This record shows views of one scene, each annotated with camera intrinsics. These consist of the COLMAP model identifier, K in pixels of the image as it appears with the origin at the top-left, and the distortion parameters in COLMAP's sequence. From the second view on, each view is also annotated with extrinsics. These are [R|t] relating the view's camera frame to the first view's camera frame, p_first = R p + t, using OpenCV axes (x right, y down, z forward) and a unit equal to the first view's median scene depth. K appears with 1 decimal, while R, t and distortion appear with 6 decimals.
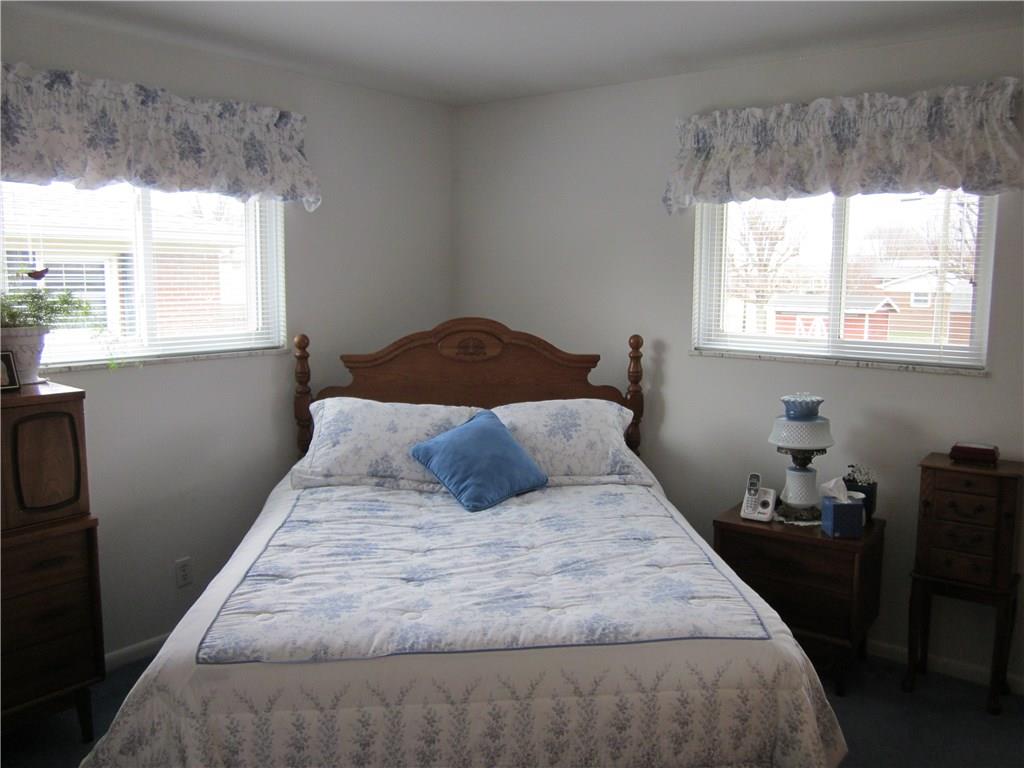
lens RADIAL K [[846.4, 0, 516.2], [0, 846.4, 385.8], [0, 0, 1]] dist [-0.046846, 0.004192]
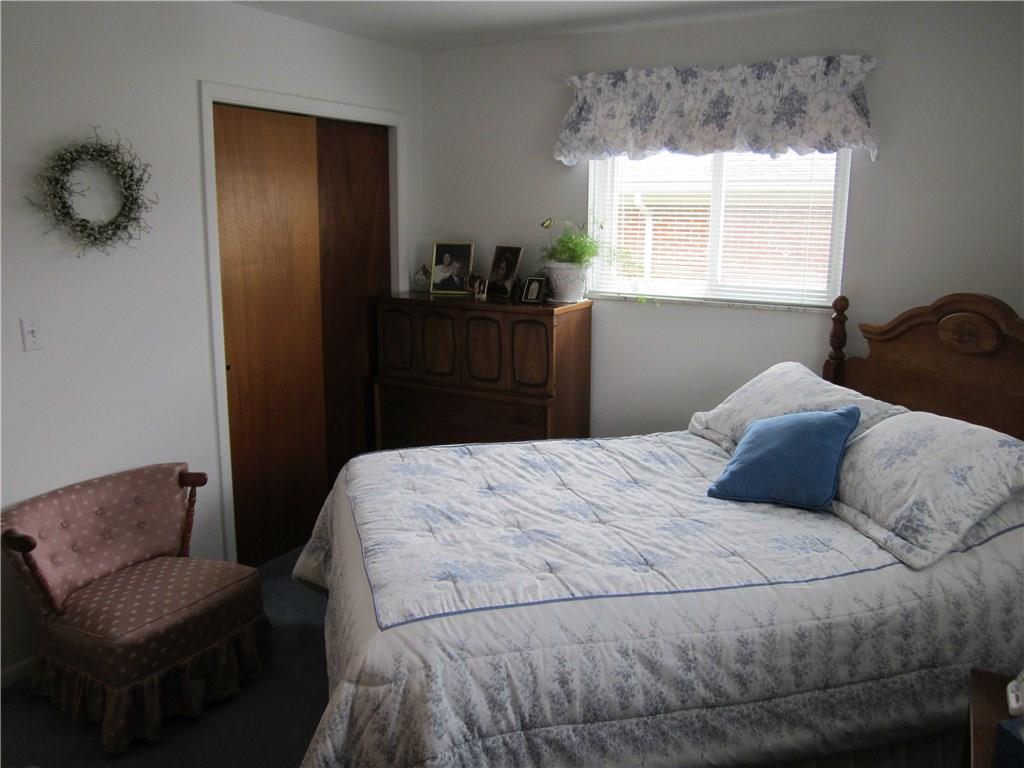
lens RADIAL K [[846.4, 0, 516.2], [0, 846.4, 385.8], [0, 0, 1]] dist [-0.046846, 0.004192]
pose [[0.132109, 0.186546, -0.973523, 0.735080], [-0.140532, 0.975736, 0.167900, -0.082560], [0.981223, 0.114630, 0.155119, 0.615141]]
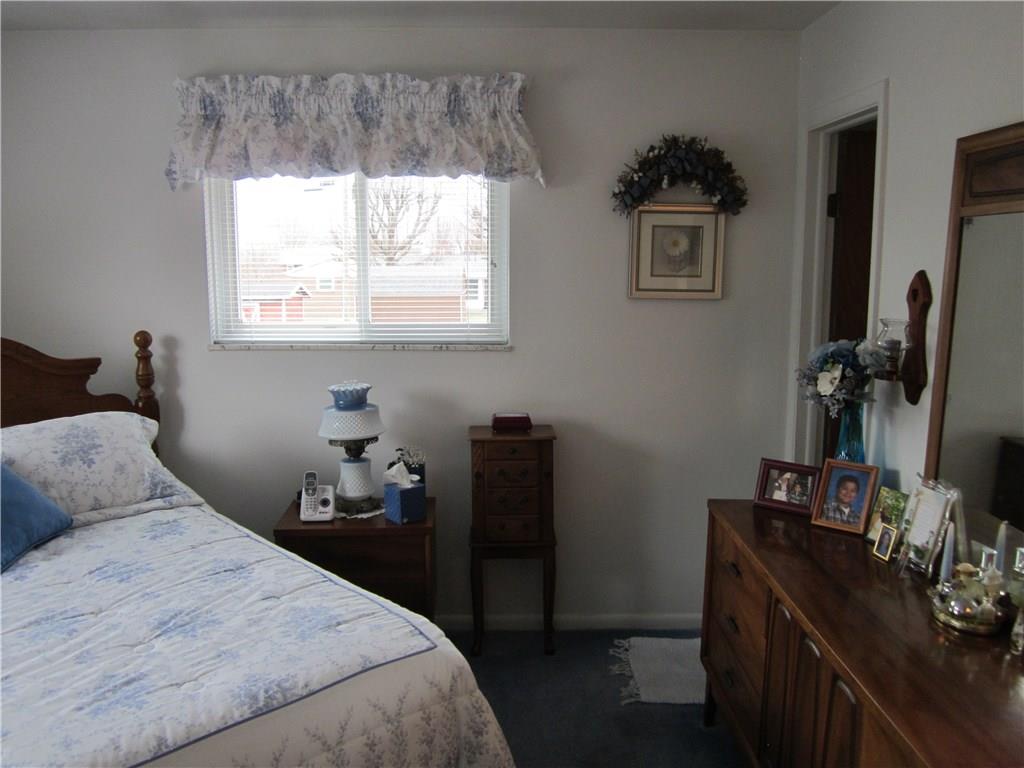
lens RADIAL K [[846.4, 0, 516.2], [0, 846.4, 385.8], [0, 0, 1]] dist [-0.046846, 0.004192]
pose [[0.779937, -0.093939, 0.618768, -0.113235], [0.086116, 0.995375, 0.042566, -0.011208], [-0.619905, 0.020087, 0.784419, 0.132888]]
